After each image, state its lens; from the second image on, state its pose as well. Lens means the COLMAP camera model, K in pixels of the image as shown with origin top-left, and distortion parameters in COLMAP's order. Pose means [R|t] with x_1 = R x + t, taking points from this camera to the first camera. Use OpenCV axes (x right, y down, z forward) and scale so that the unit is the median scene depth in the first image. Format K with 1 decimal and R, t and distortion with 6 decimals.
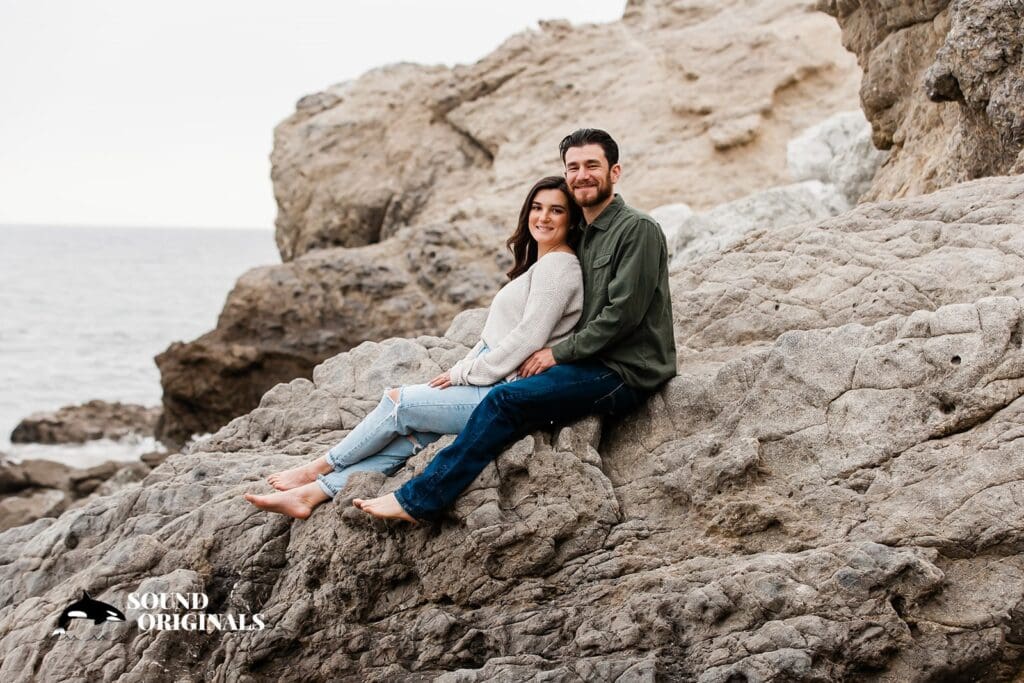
lens RADIAL K [[2498.2, 0, 512.0], [0, 2498.2, 341.5], [0, 0, 1]] dist [0.235541, -1.380918]
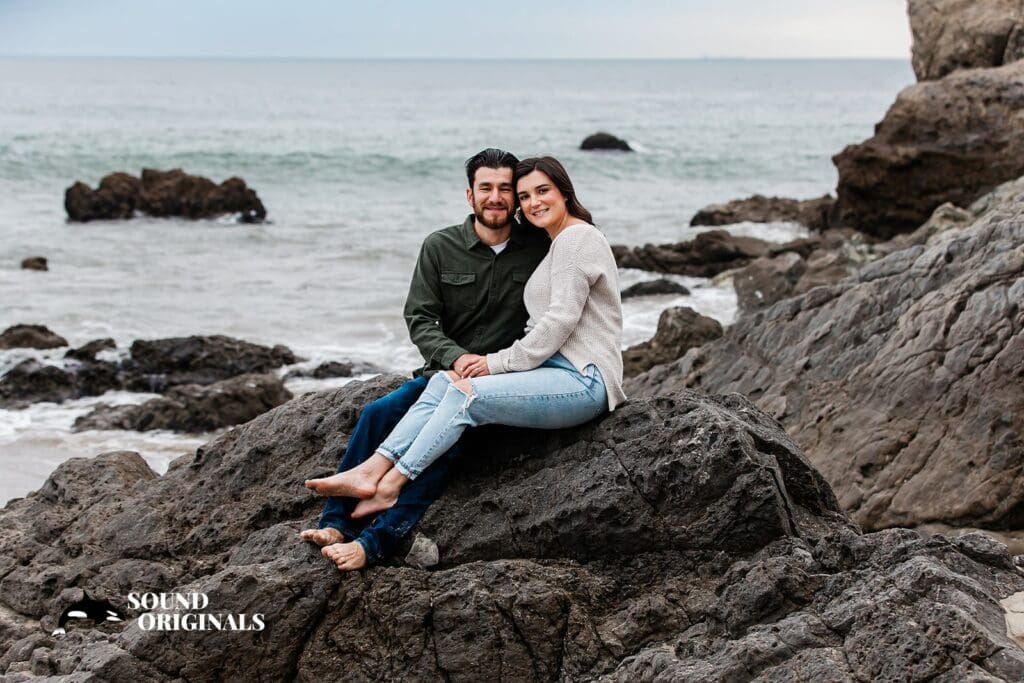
lens RADIAL K [[2218.0, 0, 512.0], [0, 2218.0, 341.5], [0, 0, 1]] dist [0.333109, -1.185383]
pose [[0.978235, 0.011749, -0.207168, -0.064961], [0.004720, 0.996878, 0.078821, 0.009304], [0.207447, -0.078083, 0.975125, -0.162376]]
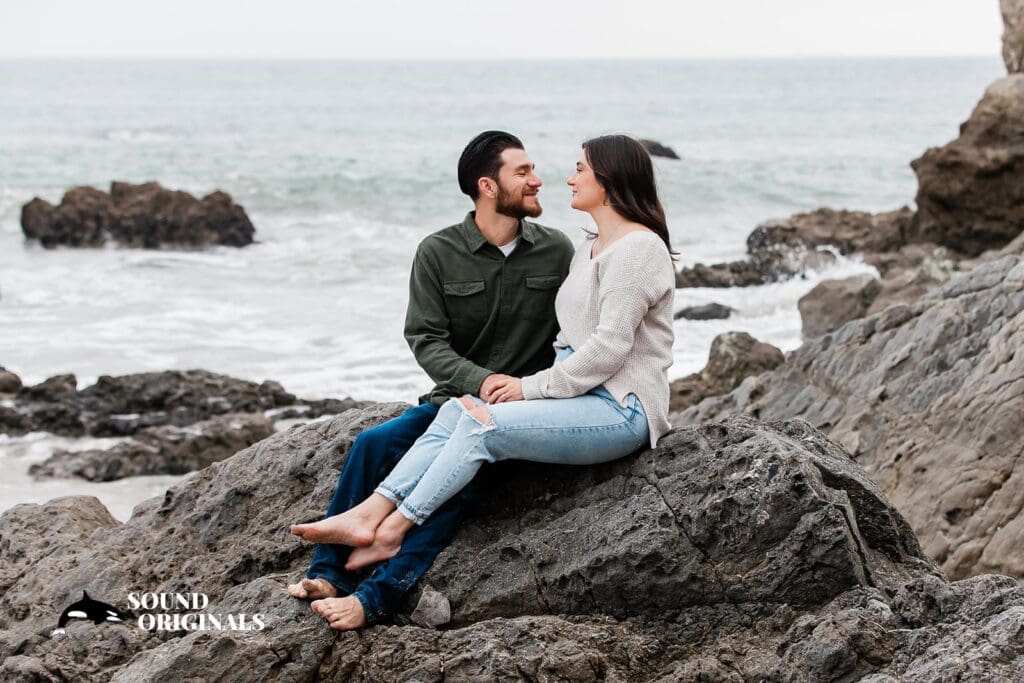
lens RADIAL K [[2556.8, 0, 561.7], [0, 2556.8, 357.1], [0, 0, 1]] dist [0.348393, -0.824521]
pose [[0.979756, 0.003976, -0.200156, -0.065509], [0.009858, 0.997632, 0.068072, 0.013355], [0.199952, -0.068667, 0.977396, -0.155100]]
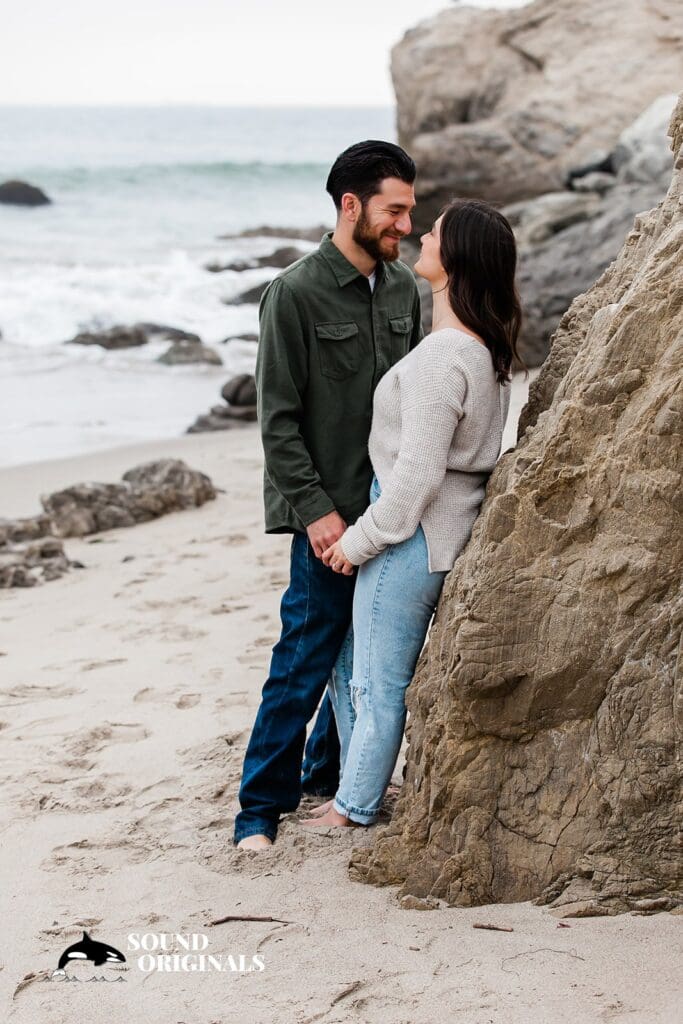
lens RADIAL K [[2988.9, 0, 261.6], [0, 2988.9, 509.9], [0, 0, 1]] dist [0.299773, -2.638868]
pose [[0.998355, -0.022377, 0.052796, -0.334353], [0.017377, 0.995483, 0.093336, 0.031374], [-0.054646, -0.092265, 0.994234, -1.090095]]
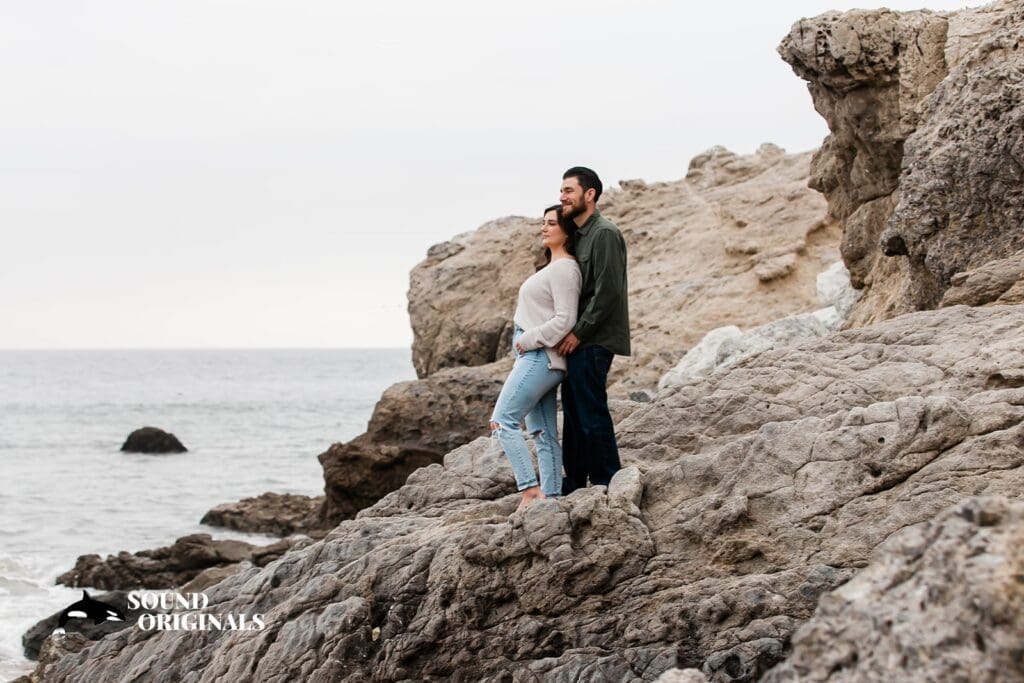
lens RADIAL K [[2191.3, 0, 566.0], [0, 2191.3, 353.5], [0, 0, 1]] dist [0.469289, 0.439762]
pose [[0.999492, -0.021505, -0.023528, 0.009163], [0.020548, 0.998982, -0.040167, 0.001778], [0.024367, 0.039663, 0.998916, -0.109011]]
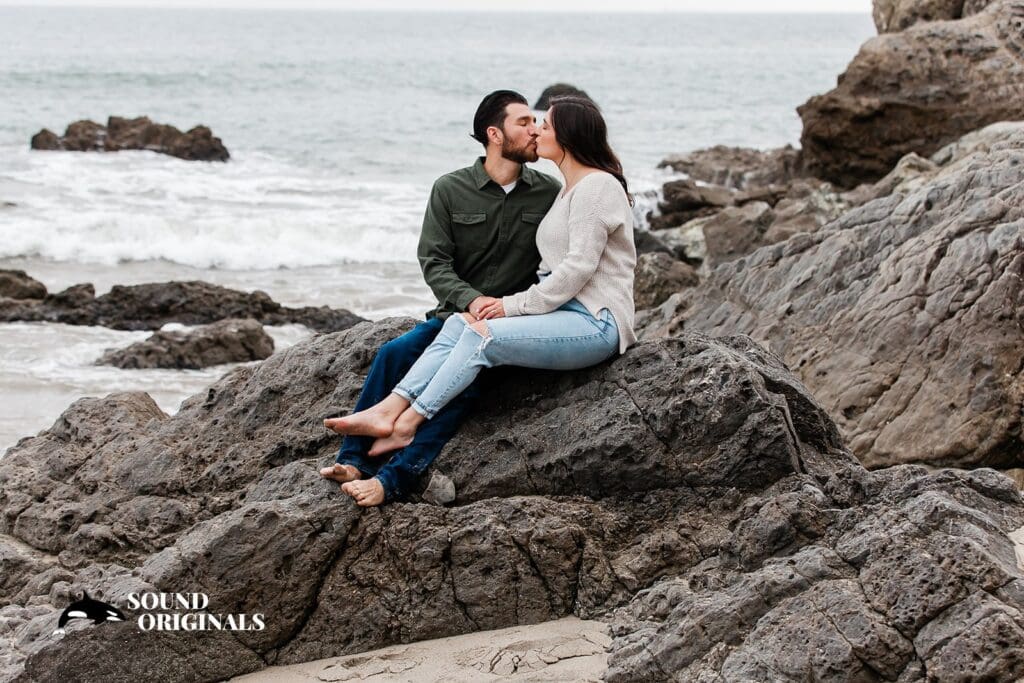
lens RADIAL K [[2197.6, 0, 512.0], [0, 2197.6, 341.5], [0, 0, 1]] dist [0.266364, -0.865238]
pose [[0.982761, 0.018443, -0.183958, -0.074544], [0.000354, 0.994822, 0.101630, 0.010238], [0.184879, -0.099943, 0.977666, -0.168363]]
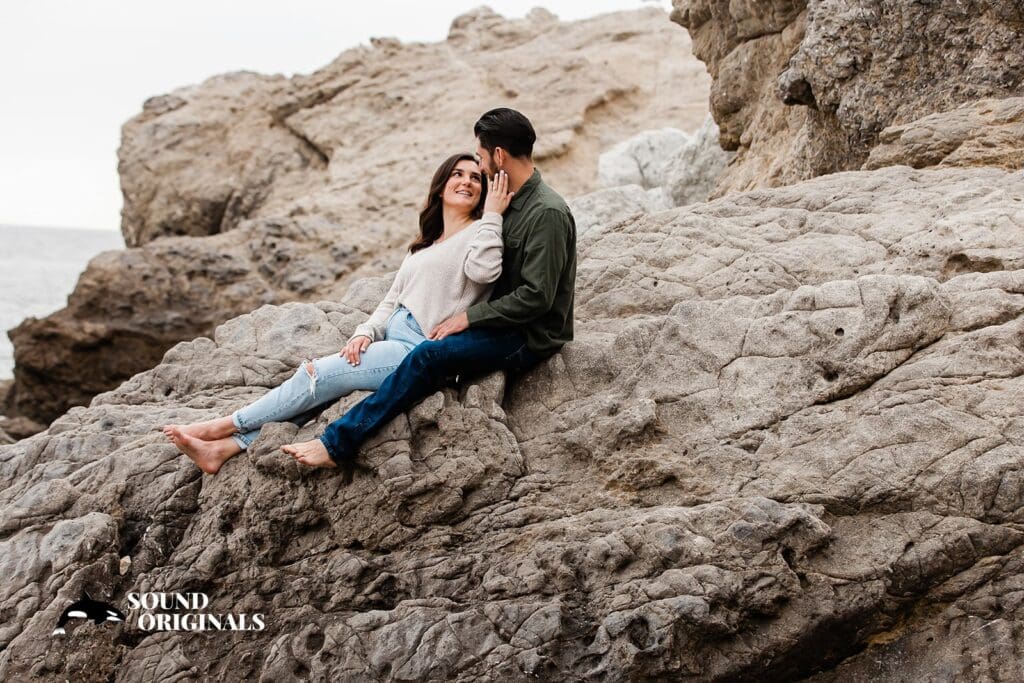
lens RADIAL K [[2218.0, 0, 512.0], [0, 2218.0, 341.5], [0, 0, 1]] dist [0.333109, -1.185383]
pose [[0.994948, 0.030436, 0.095664, -0.020137], [-0.030301, 0.999537, -0.002863, 0.006853], [-0.095707, -0.000050, 0.995410, 0.022918]]
